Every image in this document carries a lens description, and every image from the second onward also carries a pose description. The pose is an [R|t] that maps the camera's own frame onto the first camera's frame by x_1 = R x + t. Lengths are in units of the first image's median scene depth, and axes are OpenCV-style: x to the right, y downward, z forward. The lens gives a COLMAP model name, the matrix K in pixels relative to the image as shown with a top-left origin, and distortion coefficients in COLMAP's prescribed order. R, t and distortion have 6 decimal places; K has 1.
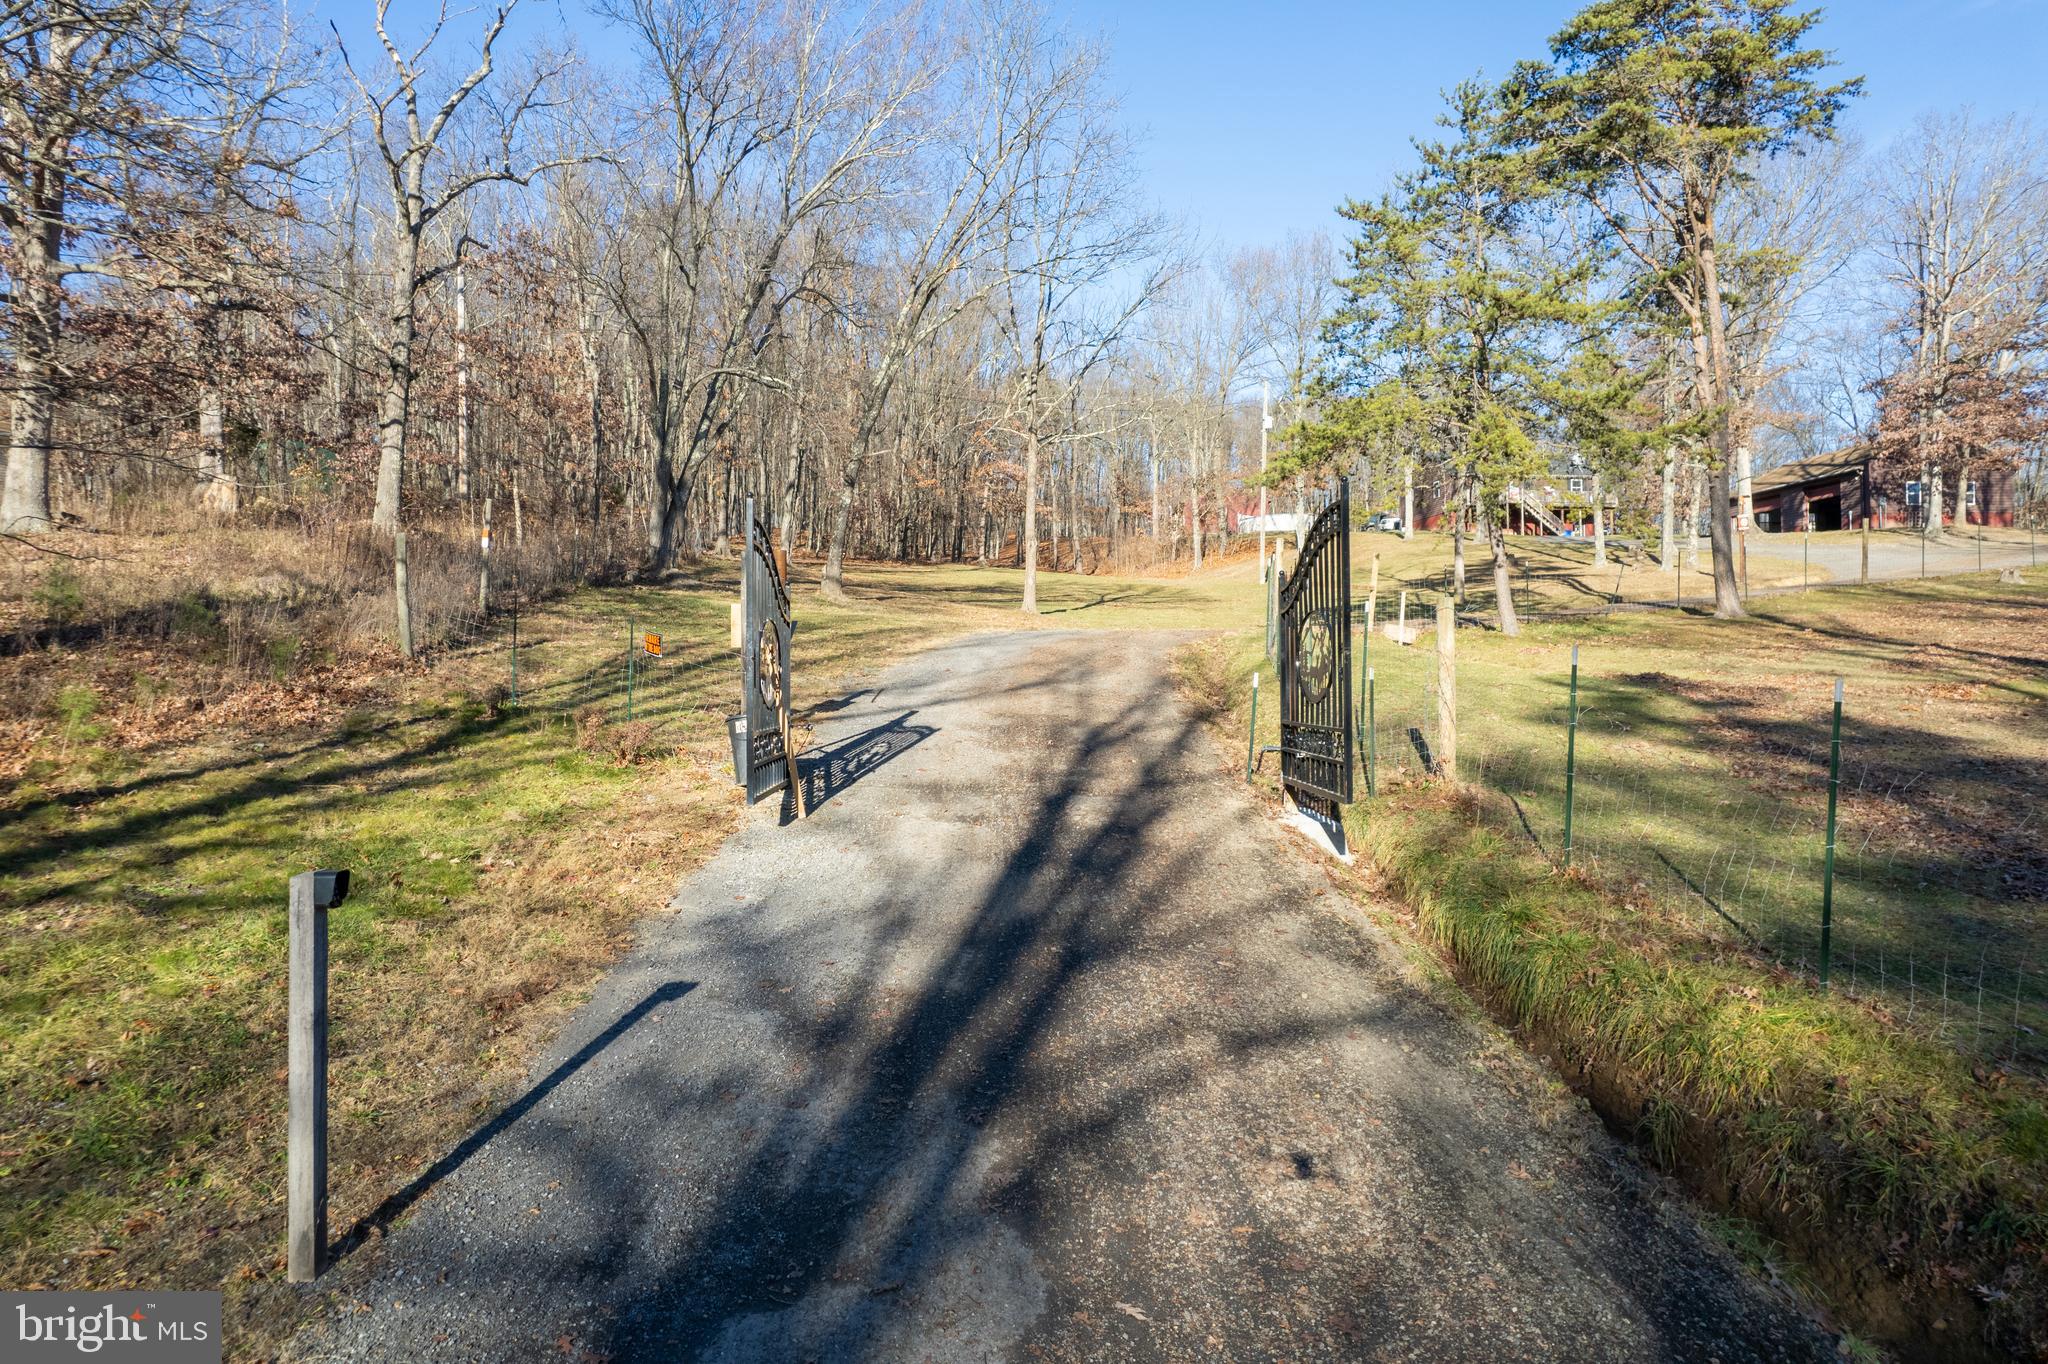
lens RADIAL K [[1341.9, 0, 1029.9], [0, 1341.9, 683.9], [0, 0, 1]] dist [-0.055659, 0.049147]
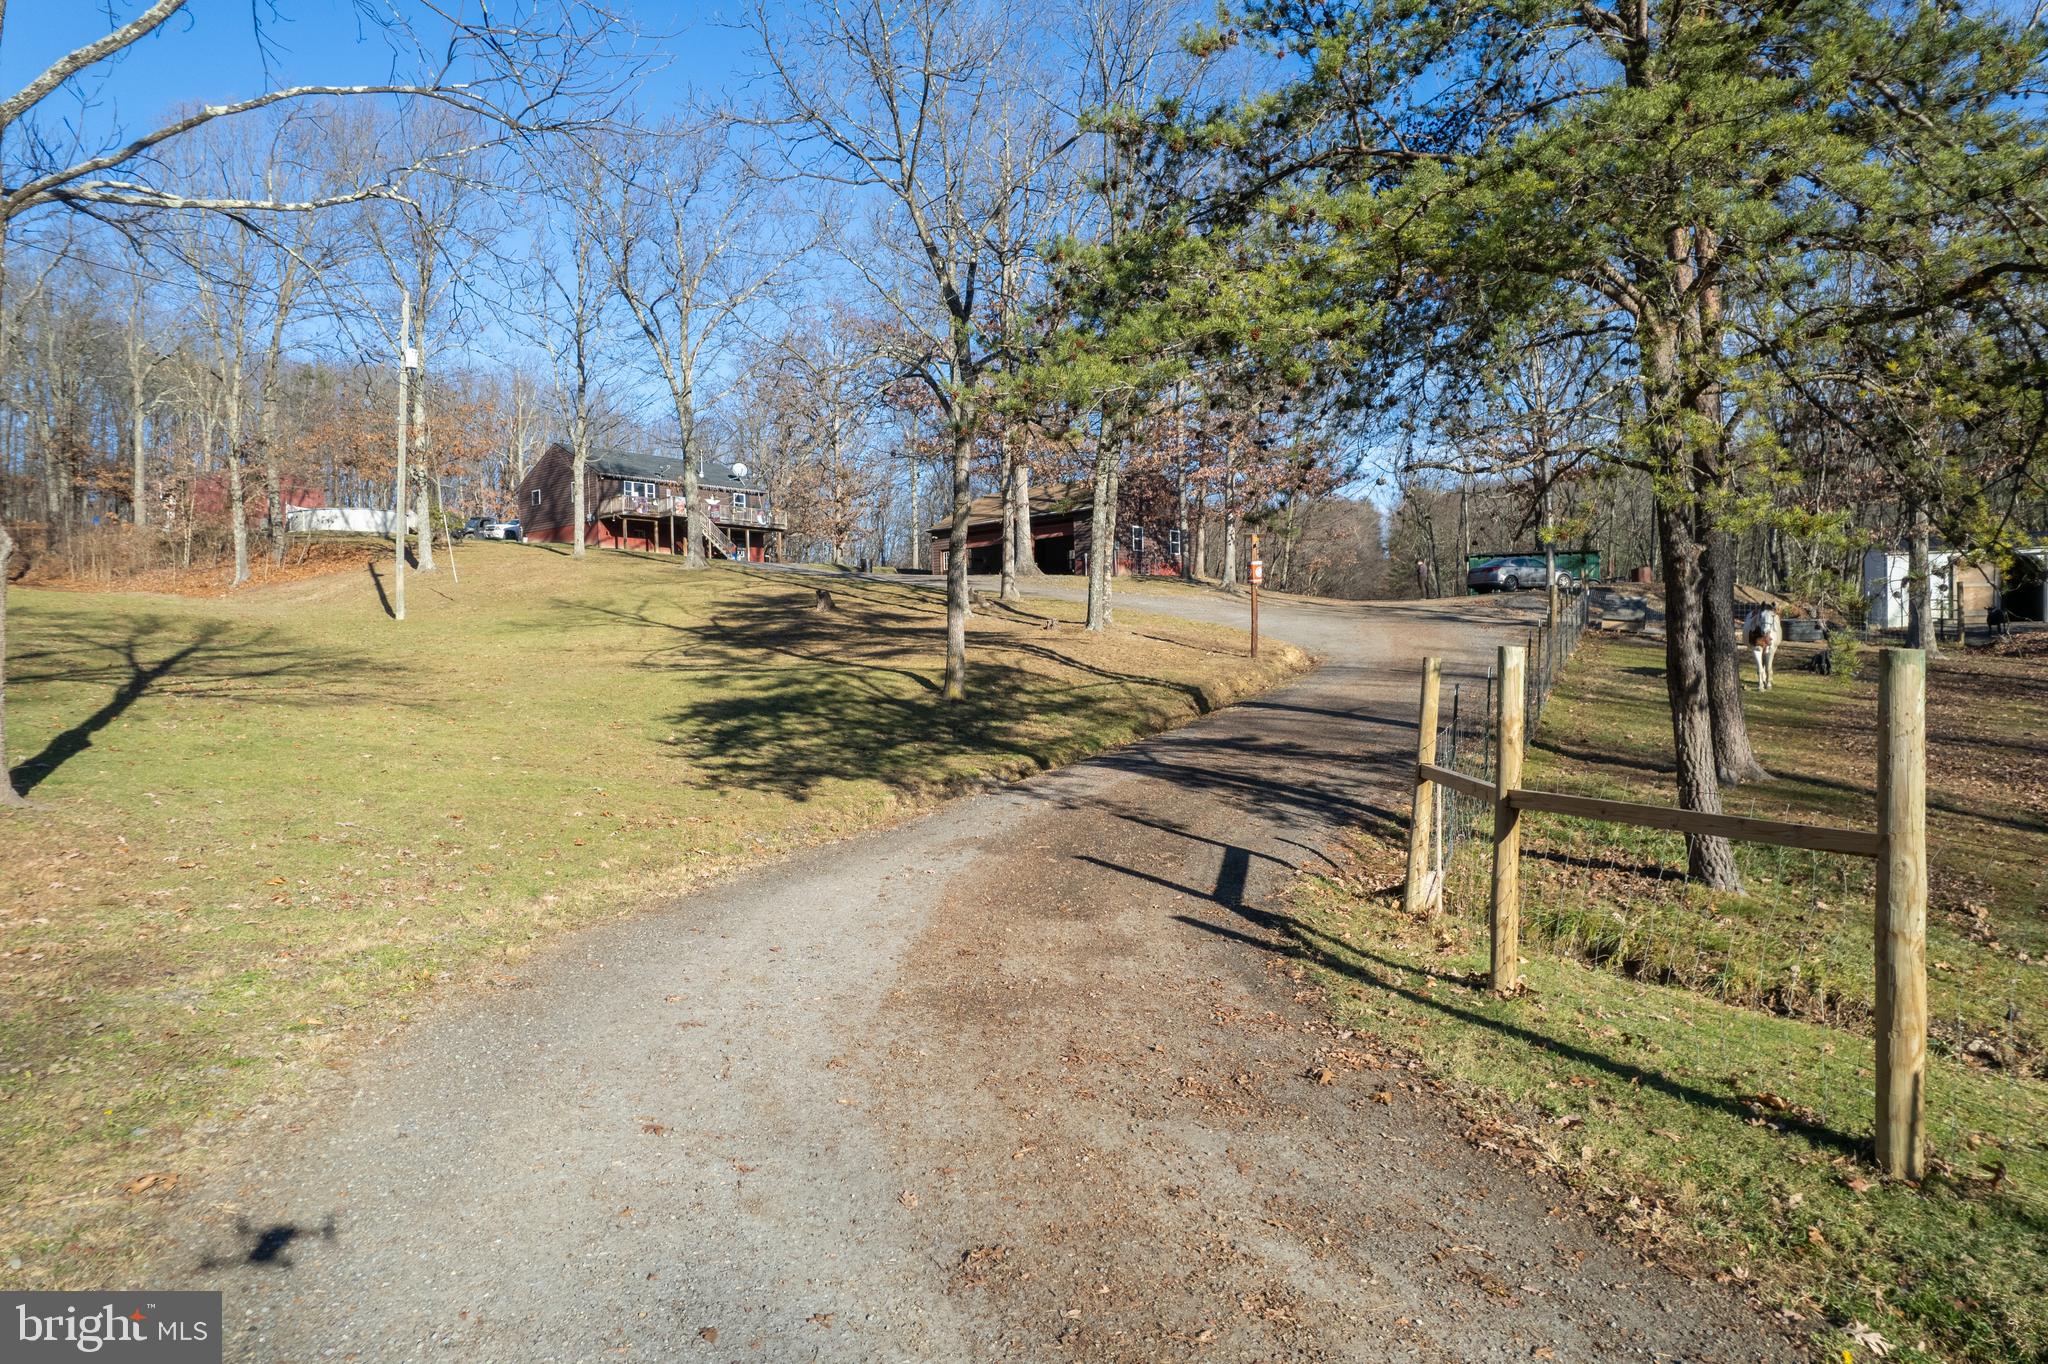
lens RADIAL K [[1341.9, 0, 1027.6], [0, 1341.9, 689.7], [0, 0, 1]] dist [-0.055659, 0.049147]
pose [[0.753006, -0.005988, 0.657986, -0.008211], [0.009541, 0.999953, -0.001819, -0.027830], [-0.657945, 0.007648, 0.753028, 0.257020]]
